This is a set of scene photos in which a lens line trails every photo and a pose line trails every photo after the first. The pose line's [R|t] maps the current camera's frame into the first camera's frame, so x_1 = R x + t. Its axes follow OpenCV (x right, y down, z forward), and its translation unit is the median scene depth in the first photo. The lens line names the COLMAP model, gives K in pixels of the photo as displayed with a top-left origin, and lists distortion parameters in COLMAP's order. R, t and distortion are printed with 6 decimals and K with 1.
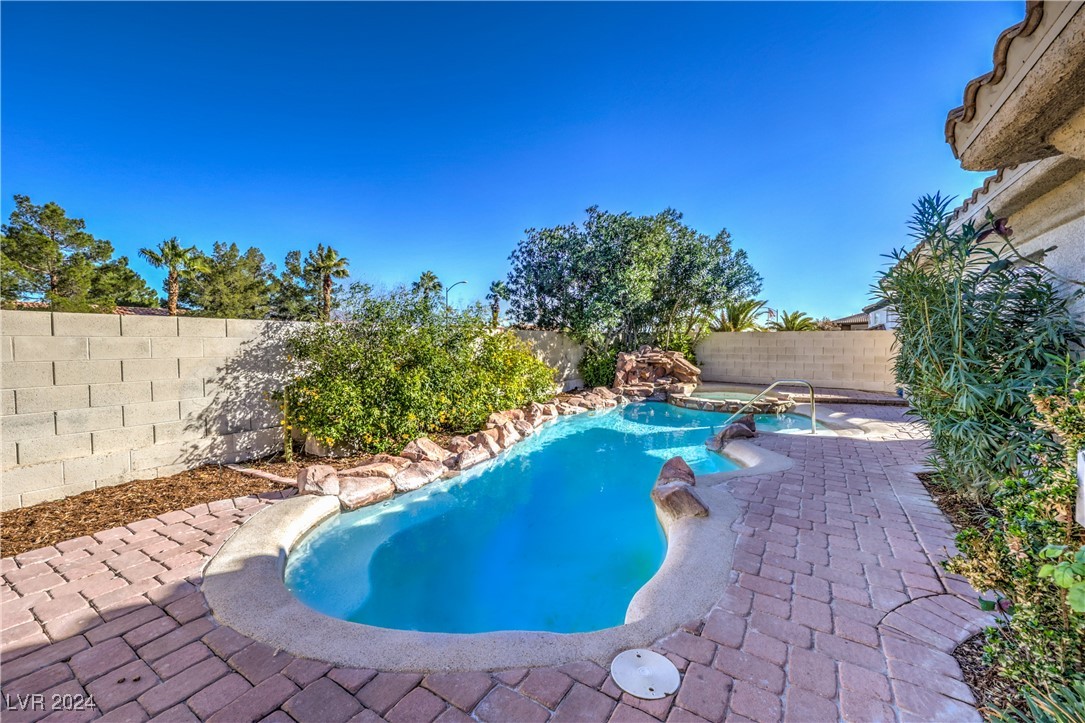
lens RADIAL K [[434.0, 0, 548.6], [0, 434.0, 350.7], [0, 0, 1]] dist [0.000197, 0.000069]
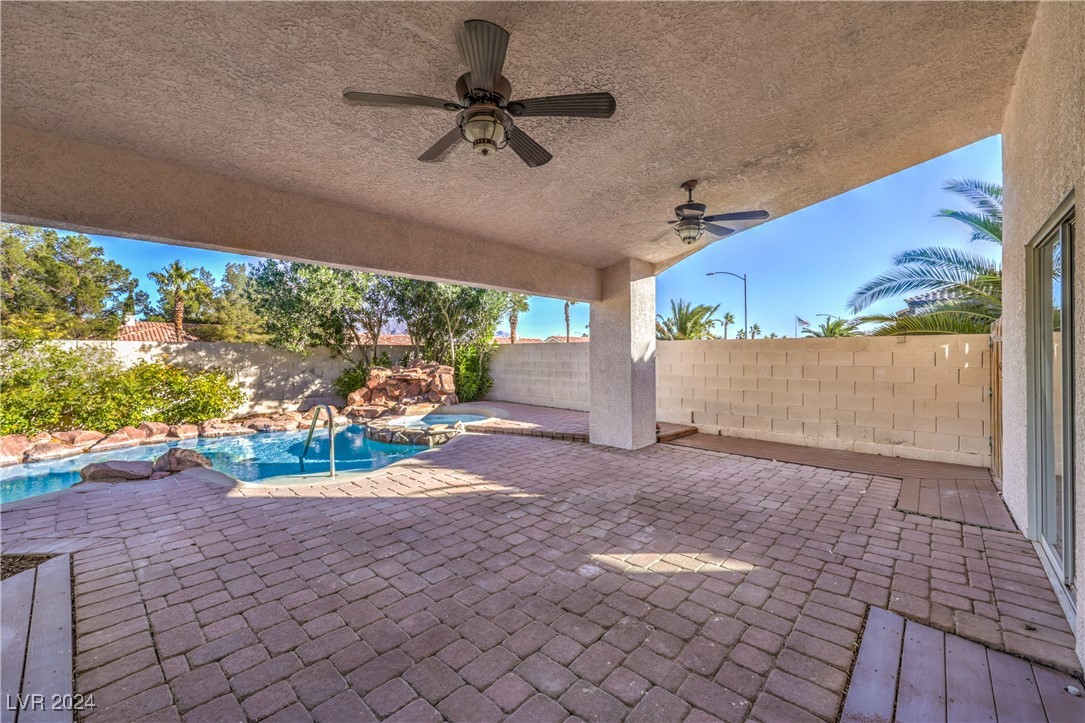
lens RADIAL K [[434.0, 0, 548.6], [0, 434.0, 350.7], [0, 0, 1]] dist [0.000197, 0.000069]
pose [[0.983731, -0.001060, -0.179646, 0.693748], [-0.003135, 0.999729, -0.023066, -0.010572], [0.179622, 0.023254, 0.983461, 0.185804]]
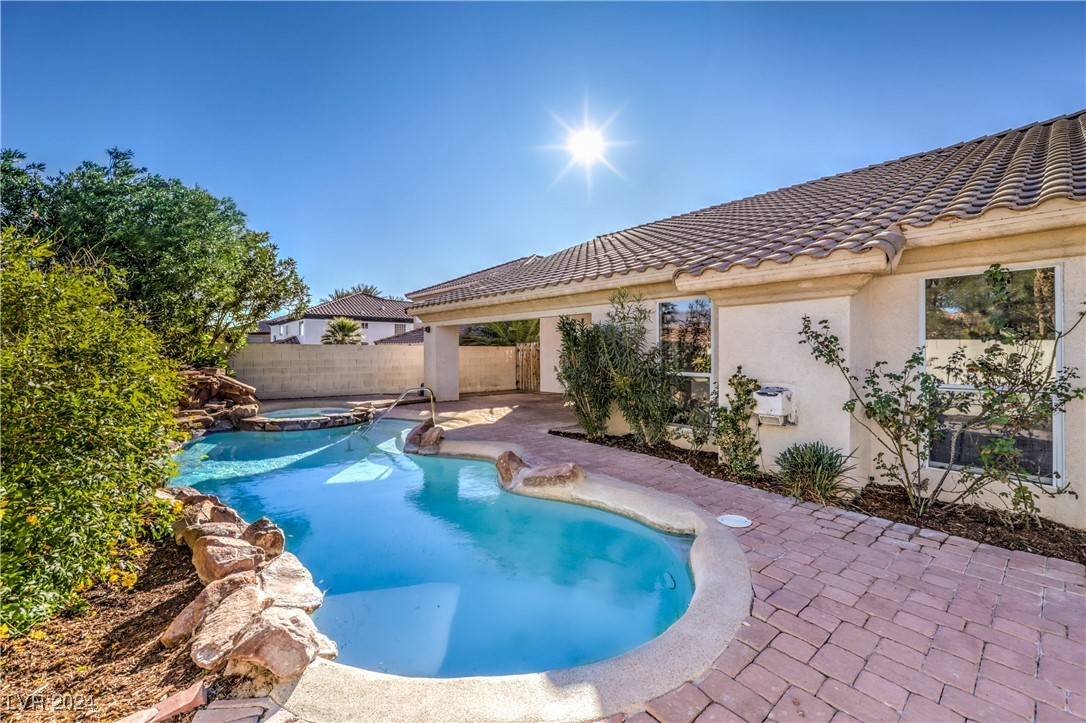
lens RADIAL K [[434.4, 0, 549.1], [0, 434.4, 350.7], [0, 0, 1]] dist [0.000197, 0.000069]
pose [[0.301728, 0.002150, 0.953392, -0.301797], [0.016668, 0.999833, -0.007530, -0.013393], [-0.953248, 0.018163, 0.301641, 0.174753]]
